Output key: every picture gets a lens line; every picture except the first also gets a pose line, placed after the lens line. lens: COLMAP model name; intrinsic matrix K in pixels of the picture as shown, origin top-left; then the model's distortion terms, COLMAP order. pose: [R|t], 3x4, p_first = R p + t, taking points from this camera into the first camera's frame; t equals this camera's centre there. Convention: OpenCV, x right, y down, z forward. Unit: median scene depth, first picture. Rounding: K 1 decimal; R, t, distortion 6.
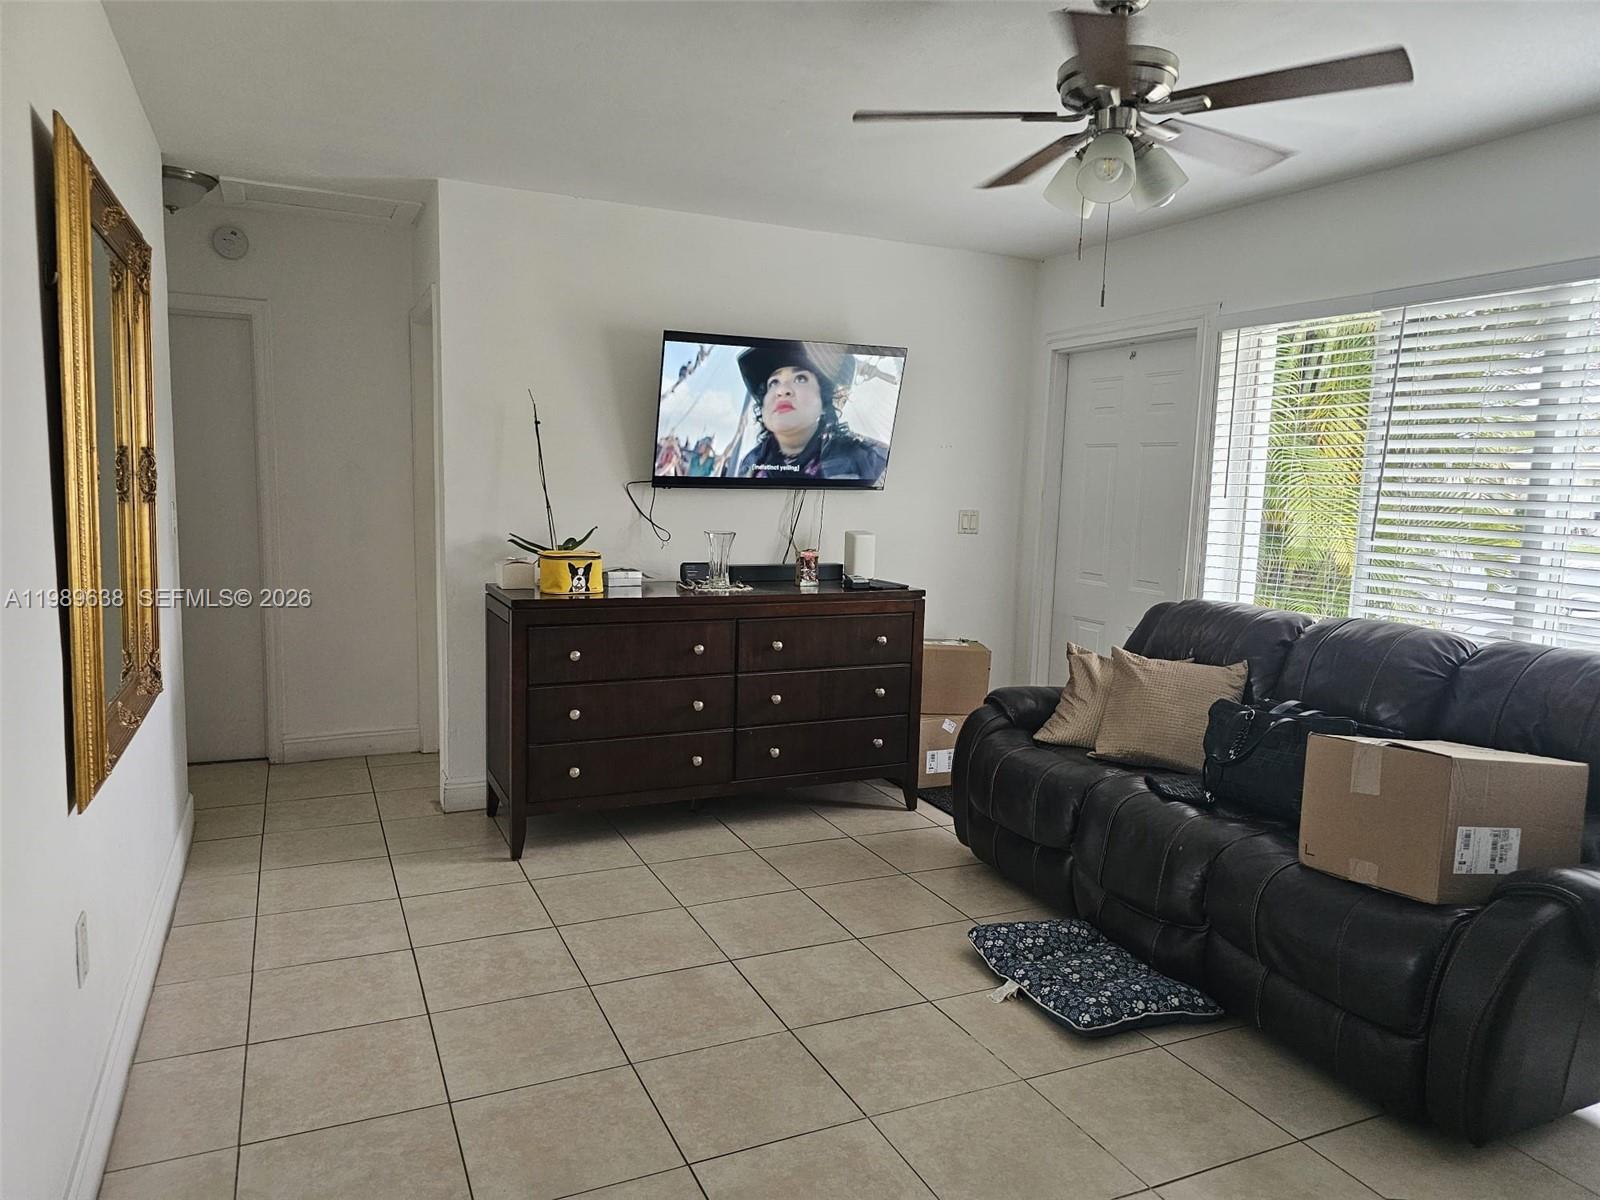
lens RADIAL K [[1070.5, 0, 785.7], [0, 1070.5, 610.3], [0, 0, 1]] dist [0.047818, -0.041570]
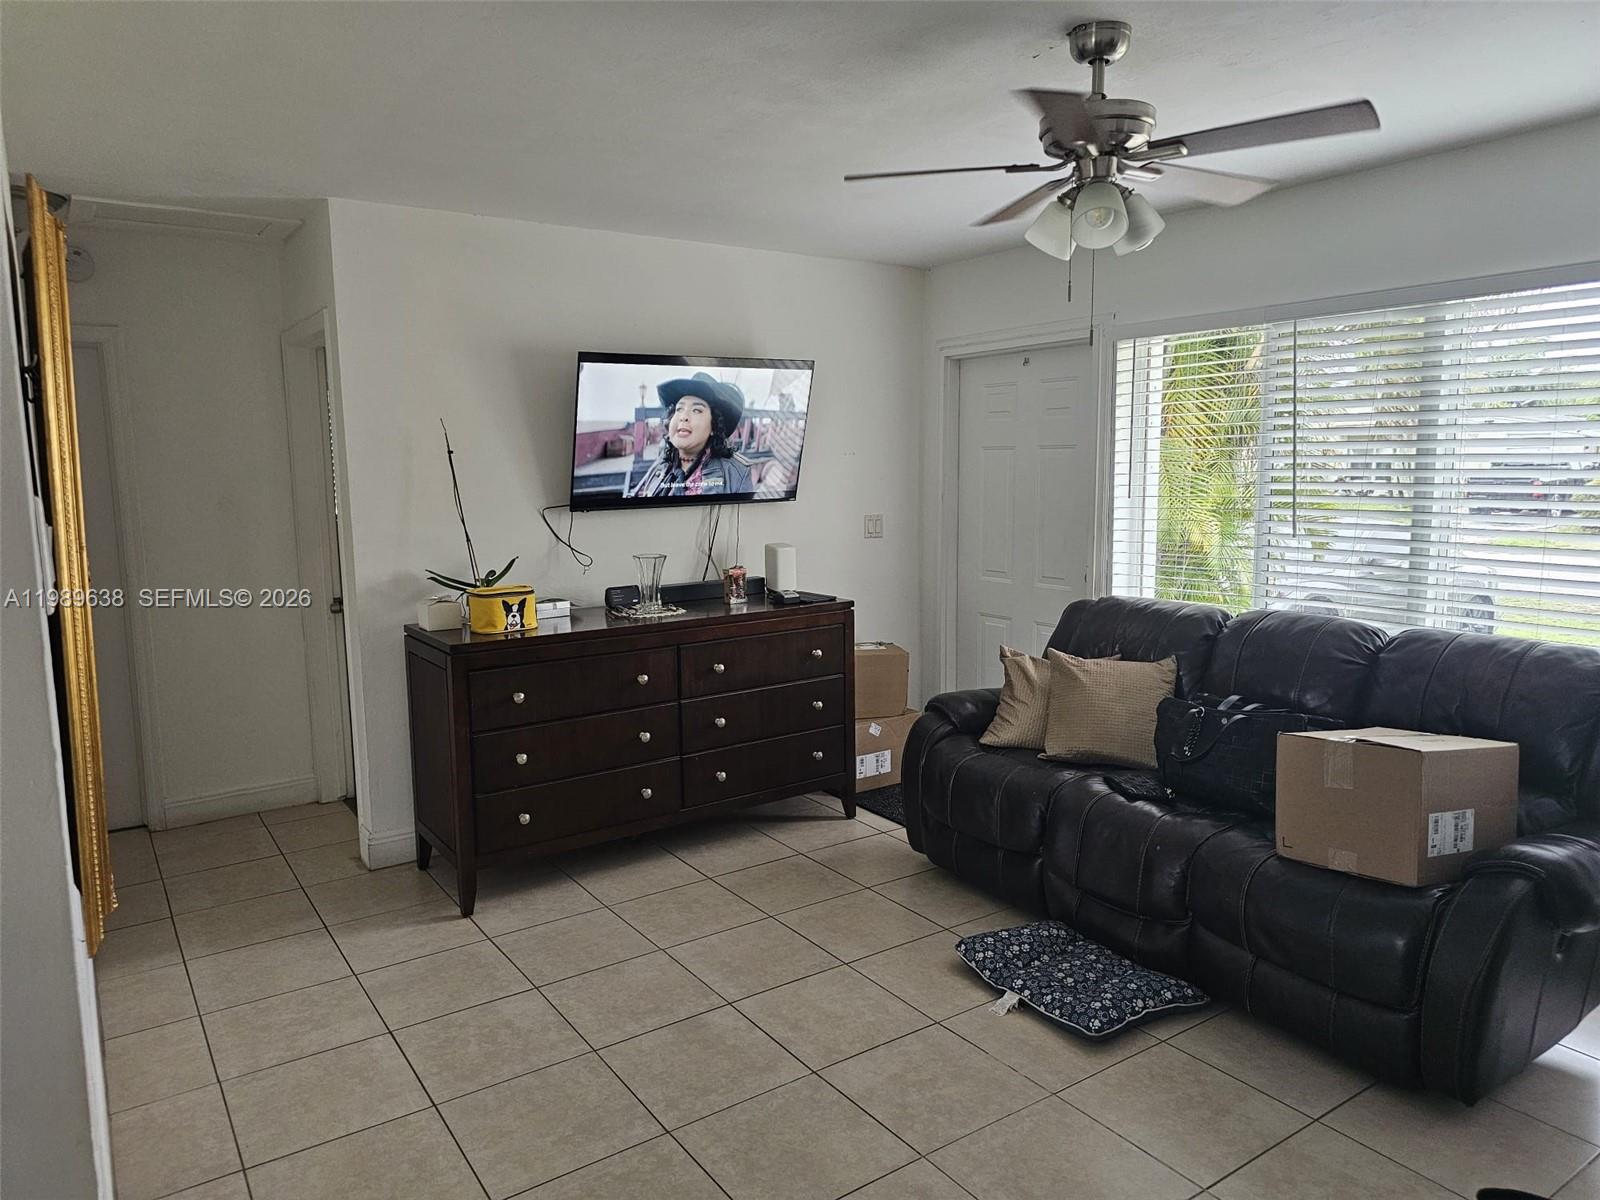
lens RADIAL K [[1070.5, 0, 782.7], [0, 1070.5, 593.8], [0, 0, 1]] dist [0.047818, -0.041570]
pose [[0.985253, -0.061344, 0.159729, -0.118887], [0.061009, 0.998113, 0.007007, -0.045276], [-0.159857, 0.002841, 0.987136, 0.015455]]
